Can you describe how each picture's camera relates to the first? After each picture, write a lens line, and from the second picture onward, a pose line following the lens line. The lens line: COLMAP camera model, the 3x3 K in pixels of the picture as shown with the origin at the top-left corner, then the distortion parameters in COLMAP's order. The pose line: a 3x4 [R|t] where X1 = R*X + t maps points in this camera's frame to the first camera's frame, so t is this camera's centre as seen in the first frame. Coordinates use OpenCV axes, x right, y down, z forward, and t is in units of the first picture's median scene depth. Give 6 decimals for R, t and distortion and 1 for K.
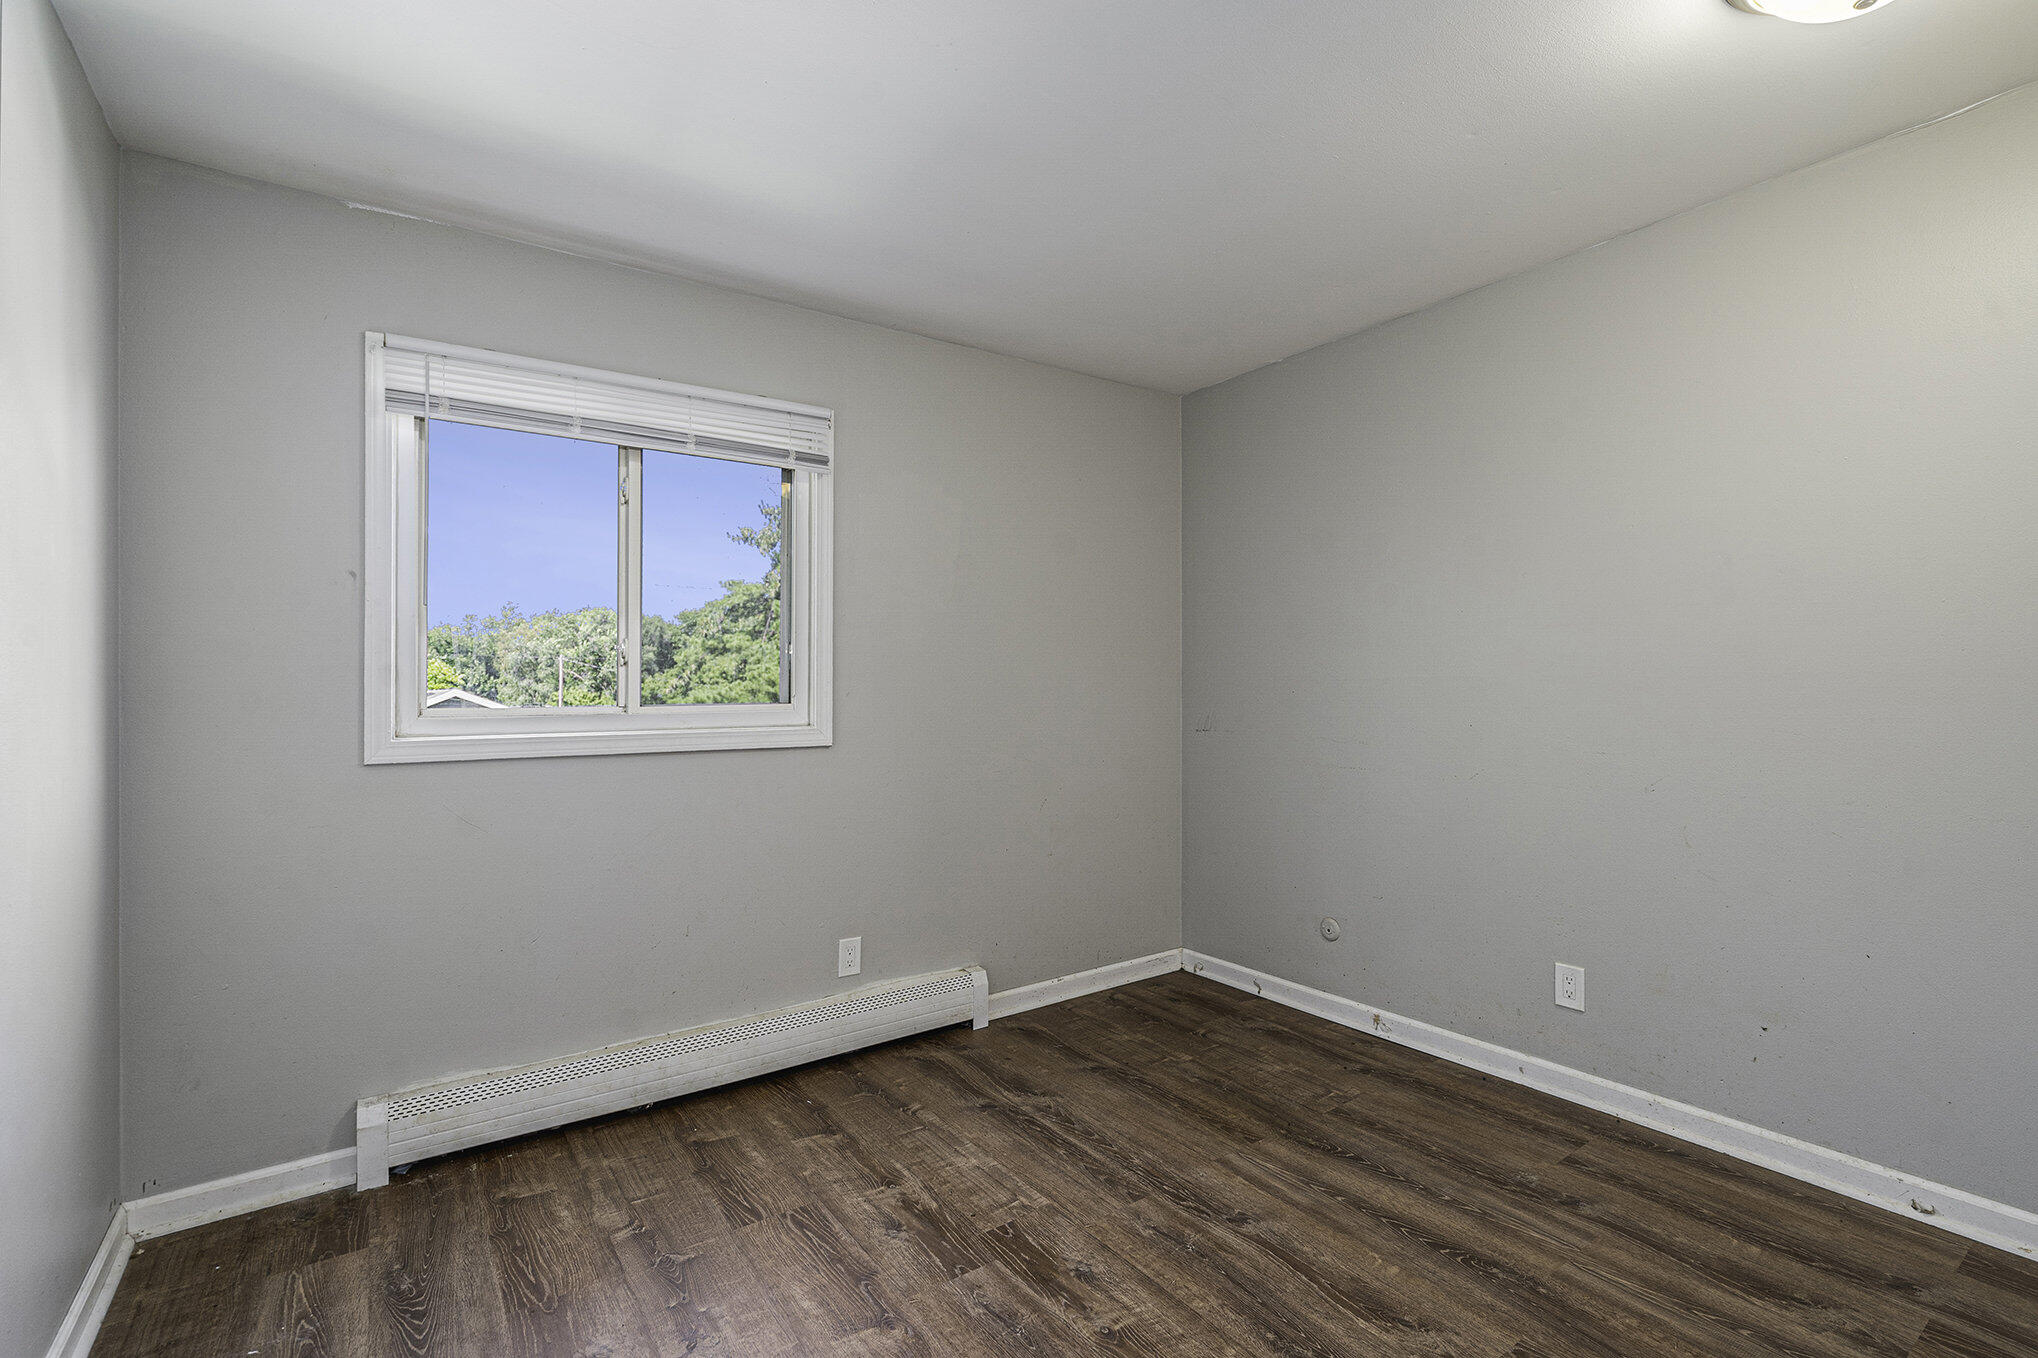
lens RADIAL K [[920.1, 0, 1018.8], [0, 920.1, 678.6], [0, 0, 1]] dist [-0.002161, -0.000067]
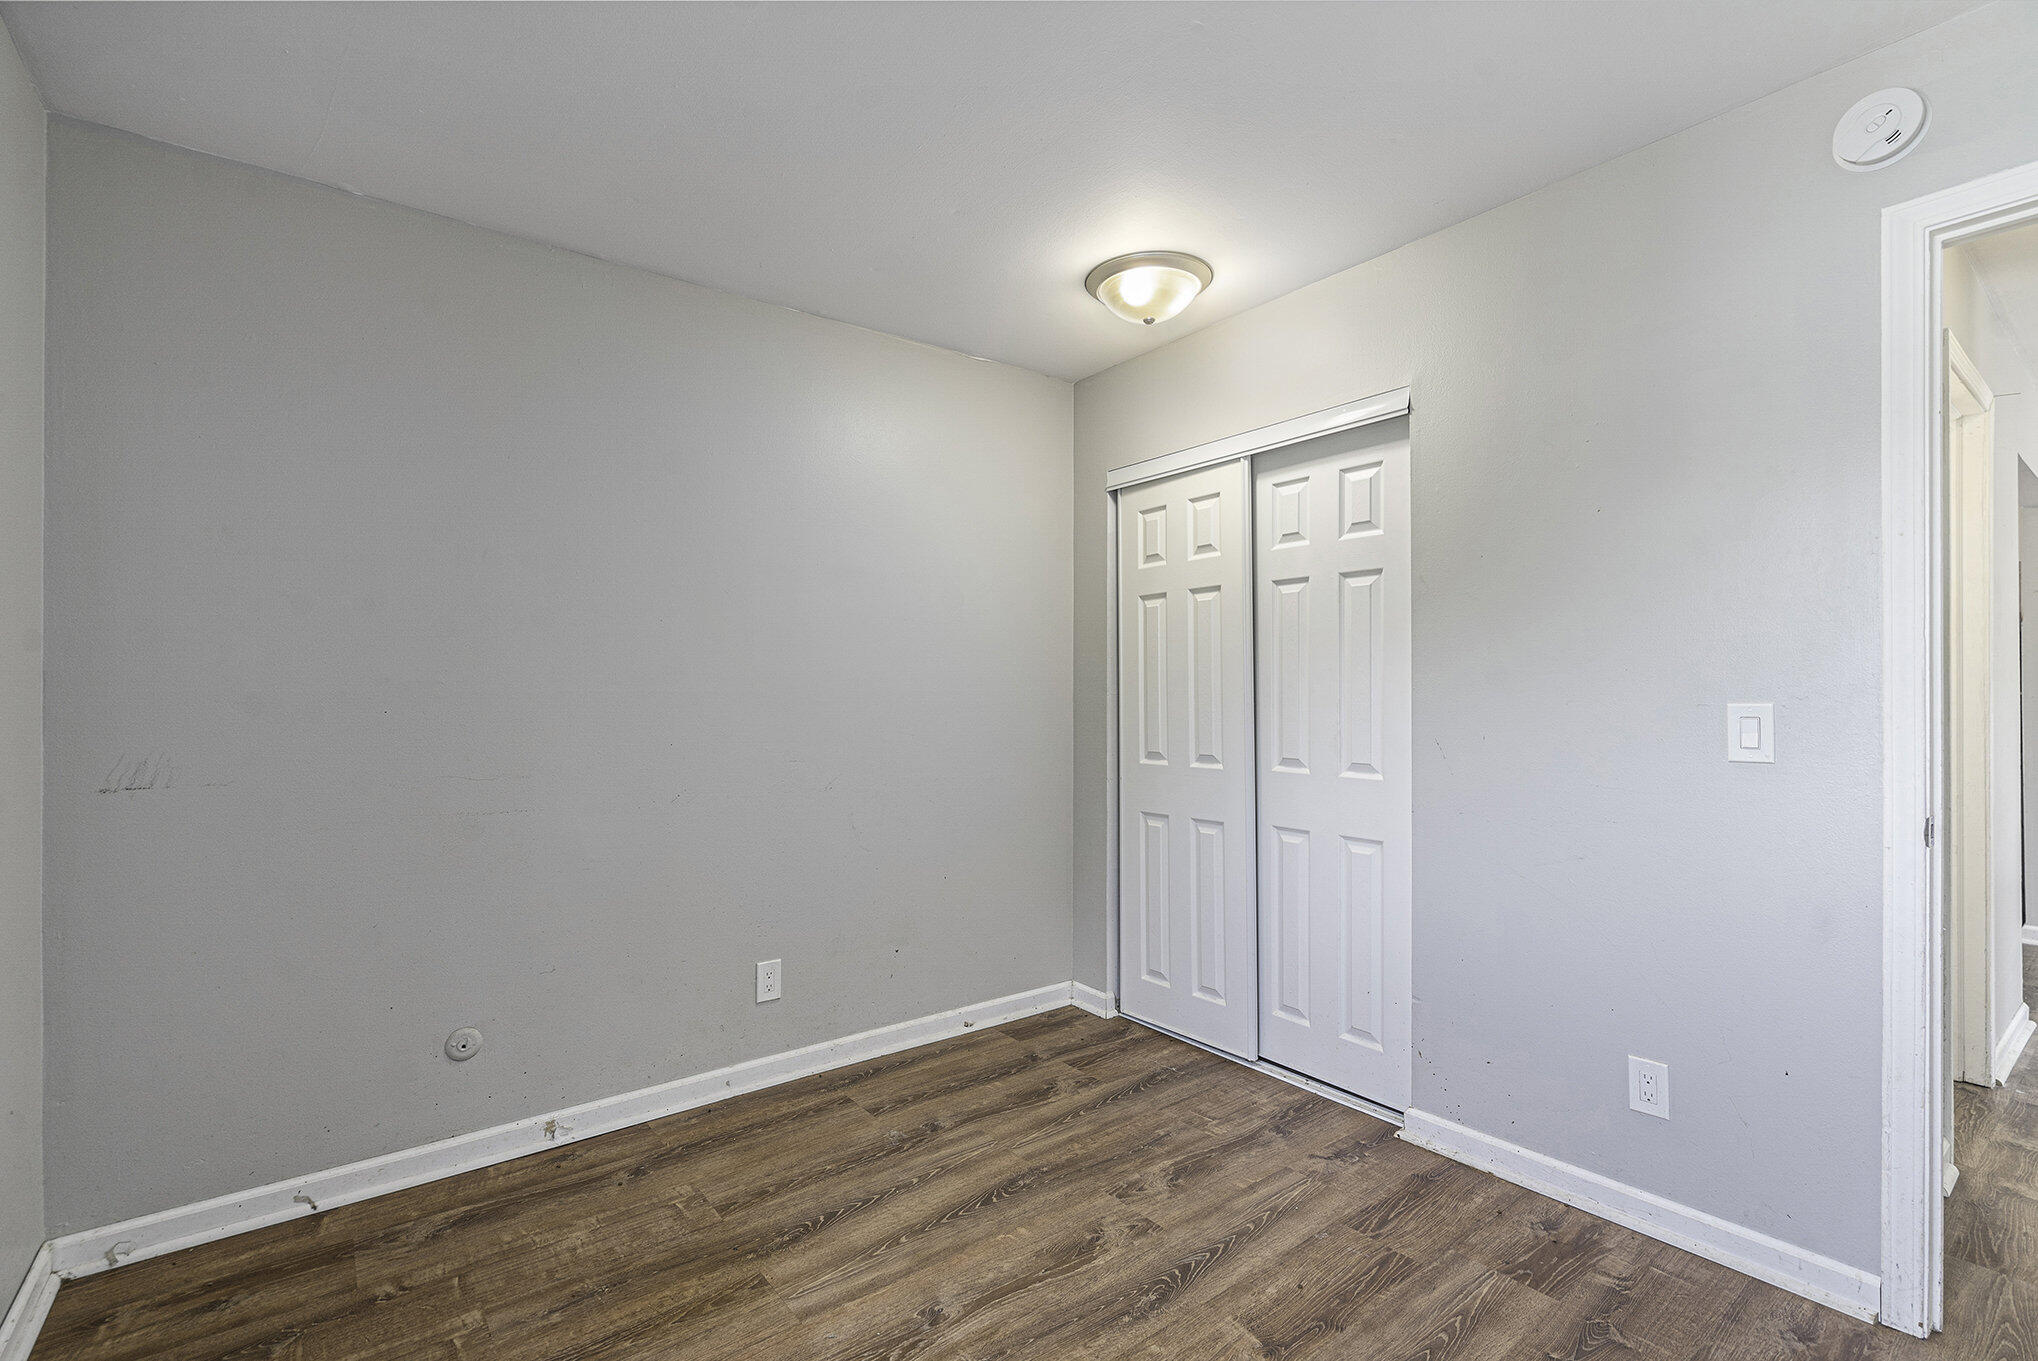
lens RADIAL K [[920.1, 0, 1016.3], [0, 920.1, 693.5], [0, 0, 1]] dist [-0.002161, -0.000067]
pose [[-0.049292, 0.016208, 0.998653, -0.558237], [-0.002851, 0.999862, -0.016368, 0.015080], [-0.998780, -0.003654, -0.049239, 0.848417]]
